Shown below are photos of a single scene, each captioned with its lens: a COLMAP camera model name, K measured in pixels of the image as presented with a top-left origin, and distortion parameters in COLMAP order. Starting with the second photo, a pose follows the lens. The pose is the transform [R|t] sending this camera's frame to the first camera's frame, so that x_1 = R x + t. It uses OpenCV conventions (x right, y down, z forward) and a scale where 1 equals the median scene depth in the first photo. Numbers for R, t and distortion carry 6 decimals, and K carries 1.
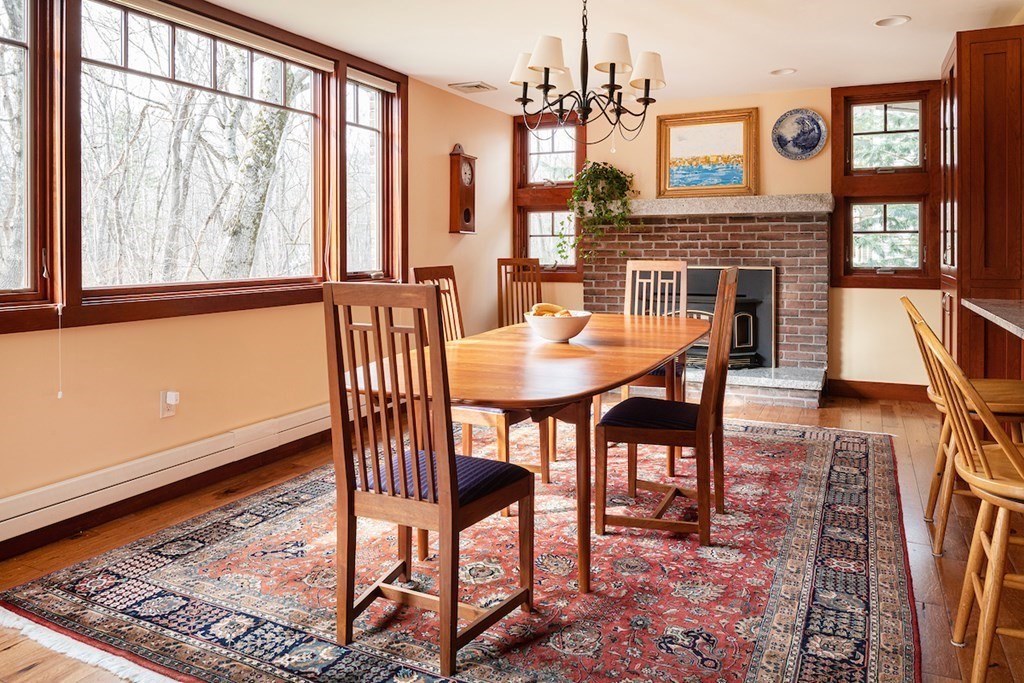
lens RADIAL K [[726.9, 0, 531.0], [0, 726.9, 331.4], [0, 0, 1]] dist [-0.011838, 0.004469]
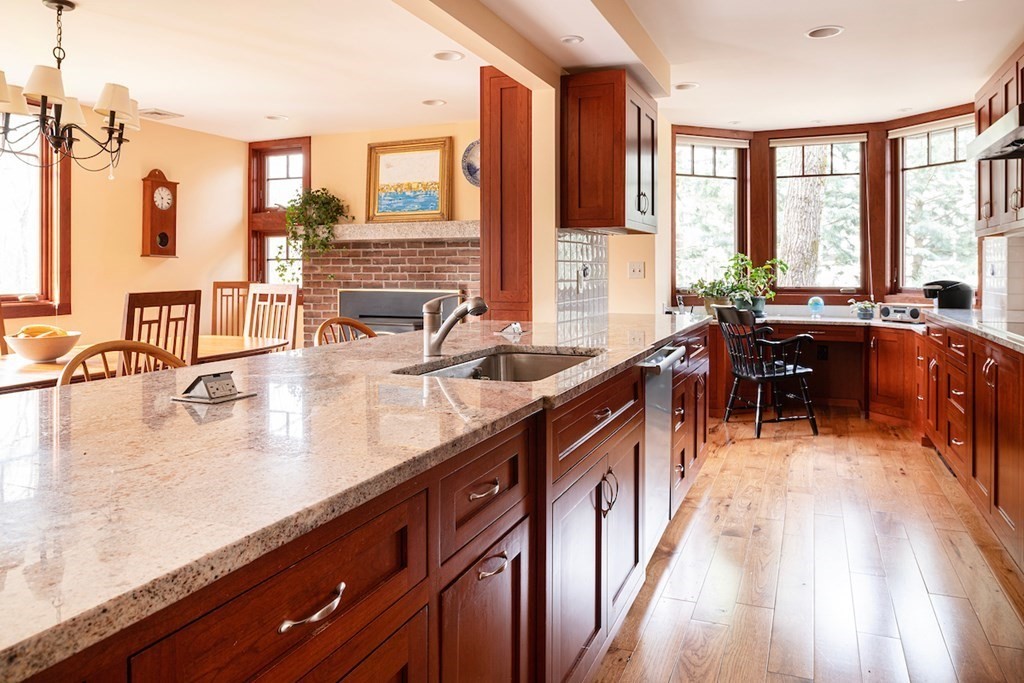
lens RADIAL K [[726.9, 0, 510.7], [0, 726.9, 342.7], [0, 0, 1]] dist [-0.011838, 0.004469]
pose [[0.999115, -0.000918, 0.042062, 0.347842], [0.001655, 0.999846, -0.017493, 0.003674], [-0.042039, 0.017547, 0.998962, -0.031640]]
